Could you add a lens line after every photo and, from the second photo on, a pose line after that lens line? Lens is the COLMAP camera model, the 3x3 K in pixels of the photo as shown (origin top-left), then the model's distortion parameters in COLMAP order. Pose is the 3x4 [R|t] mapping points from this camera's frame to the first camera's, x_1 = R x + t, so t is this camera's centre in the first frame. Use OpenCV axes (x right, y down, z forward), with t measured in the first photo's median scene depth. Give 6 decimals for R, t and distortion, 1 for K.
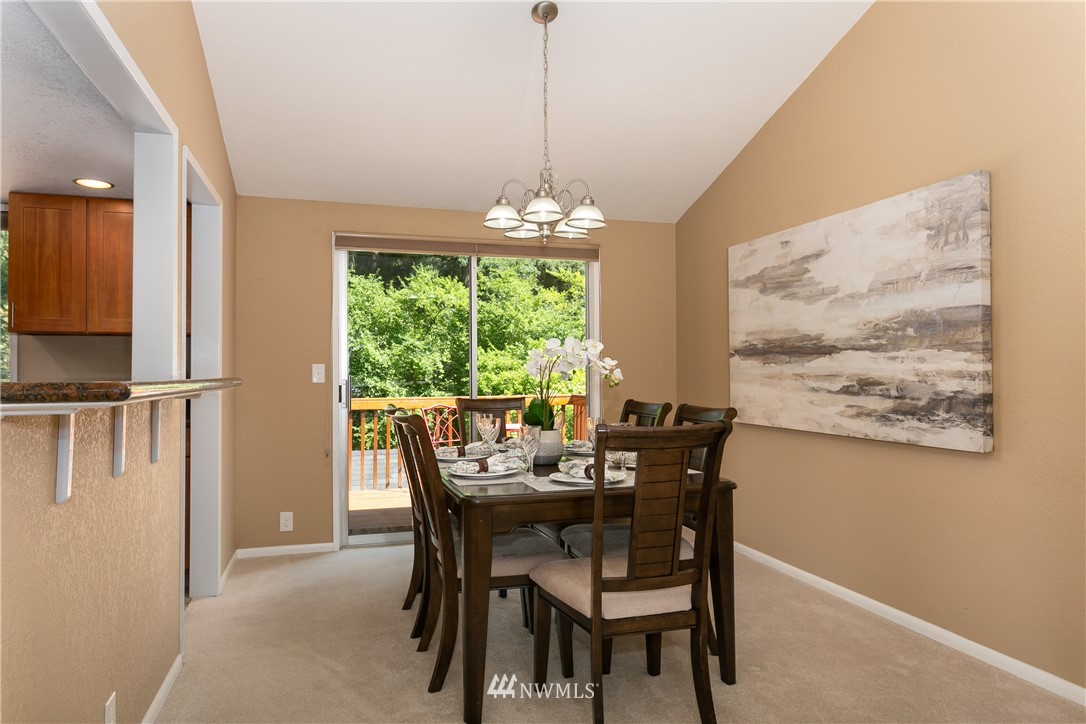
lens RADIAL K [[688.7, 0, 533.0], [0, 688.7, 362.6], [0, 0, 1]] dist [0.004125, 0.002572]
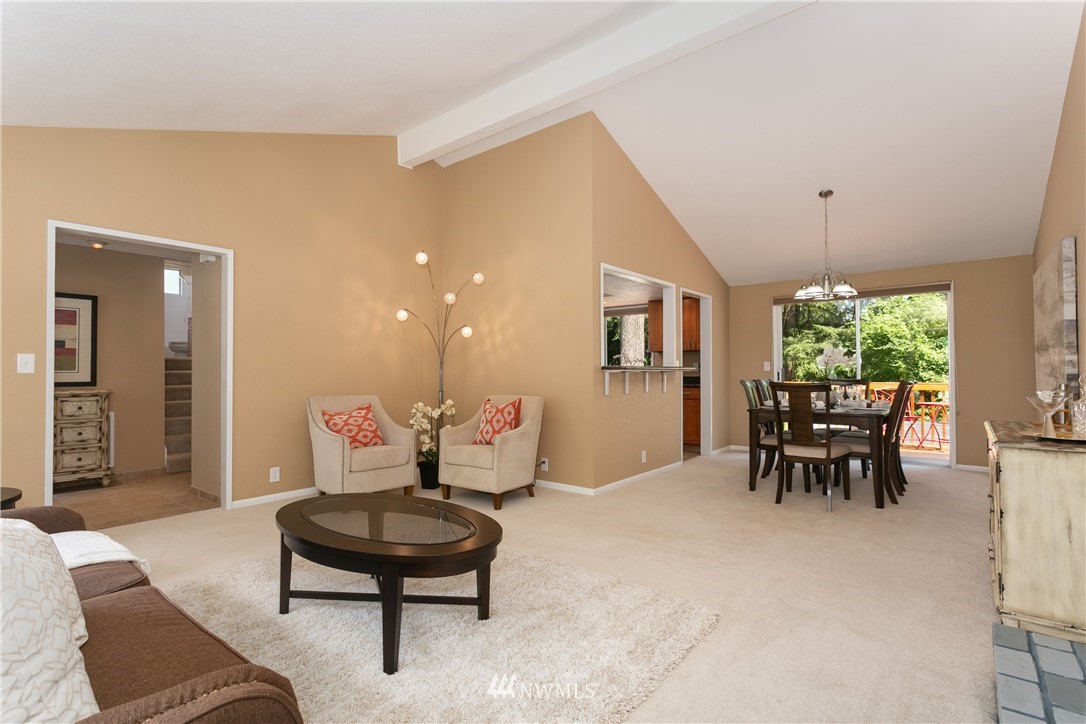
lens RADIAL K [[520.0, 0, 538.7], [0, 520.0, 365.0], [0, 0, 1]] dist [0.006457, -0.001650]
pose [[0.565308, -0.009714, -0.824823, 0.725037], [0.013765, 0.999903, -0.002342, 0.007154], [0.824765, -0.010029, 0.565387, -0.550940]]
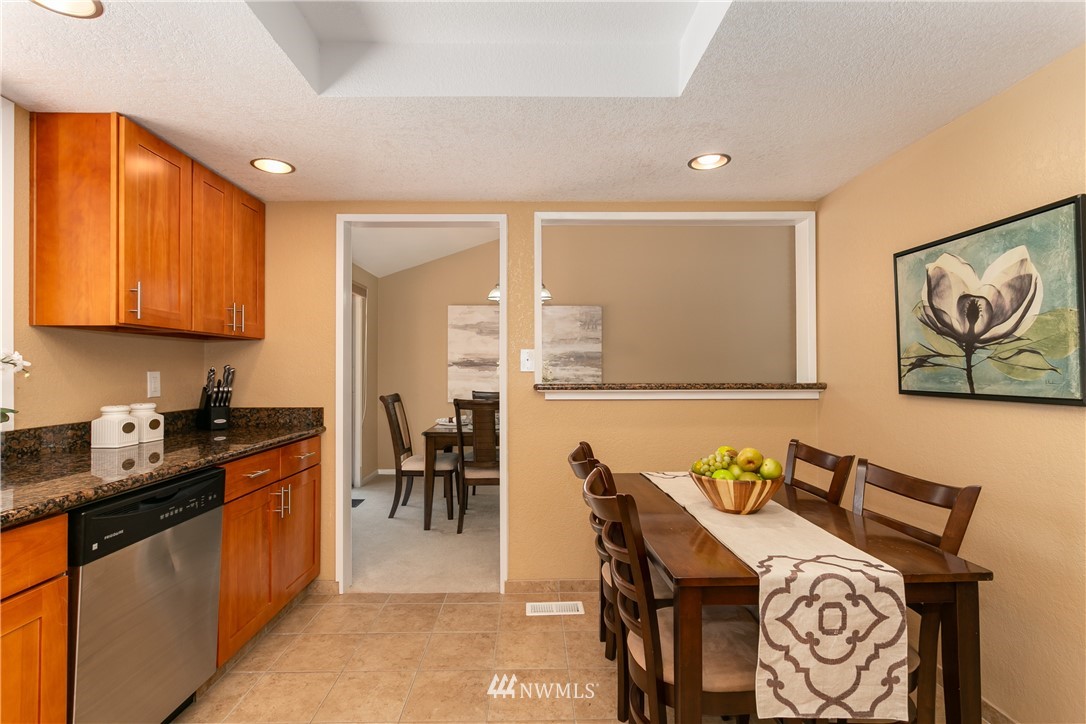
lens RADIAL K [[520.0, 0, 542.6], [0, 520.0, 361.4], [0, 0, 1]] dist [0.006457, -0.001650]
pose [[0.267046, 0.016486, 0.963543, -1.165846], [-0.012913, 0.999825, -0.013528, -0.007276], [-0.963597, -0.008830, 0.267213, 0.486414]]
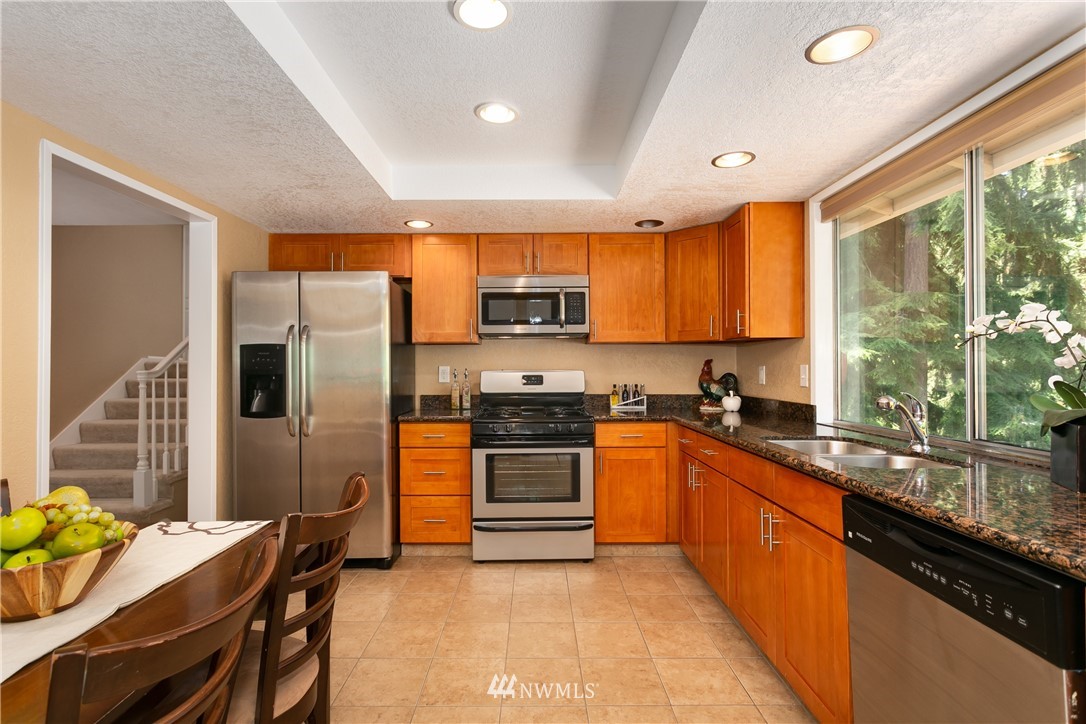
lens RADIAL K [[520.0, 0, 535.6], [0, 520.0, 364.4], [0, 0, 1]] dist [0.006457, -0.001650]
pose [[-0.285893, -0.005086, -0.958248, -0.450758], [0.015934, 0.999822, -0.010060, -0.002467], [0.958129, -0.018145, -0.285761, 0.781321]]
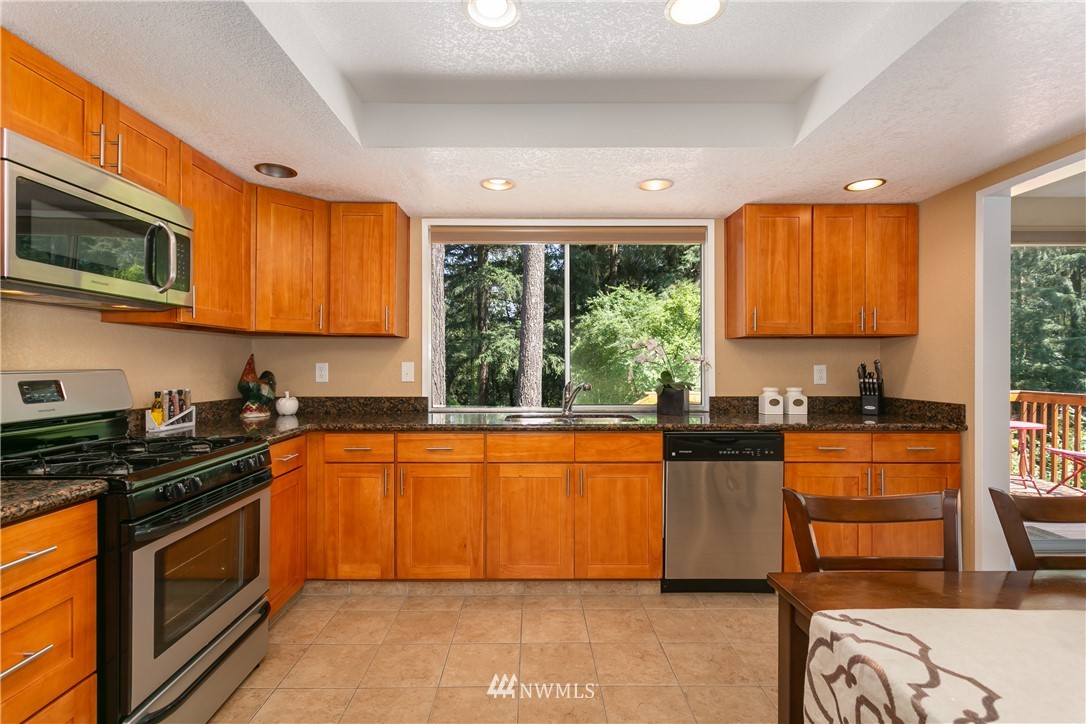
lens RADIAL K [[520.0, 0, 536.6], [0, 520.0, 364.2], [0, 0, 1]] dist [0.006457, -0.001650]
pose [[0.961766, 0.001381, -0.273867, -0.874913], [0.002359, 0.999908, 0.013327, -0.011858], [0.273861, -0.013463, 0.961675, 0.141764]]
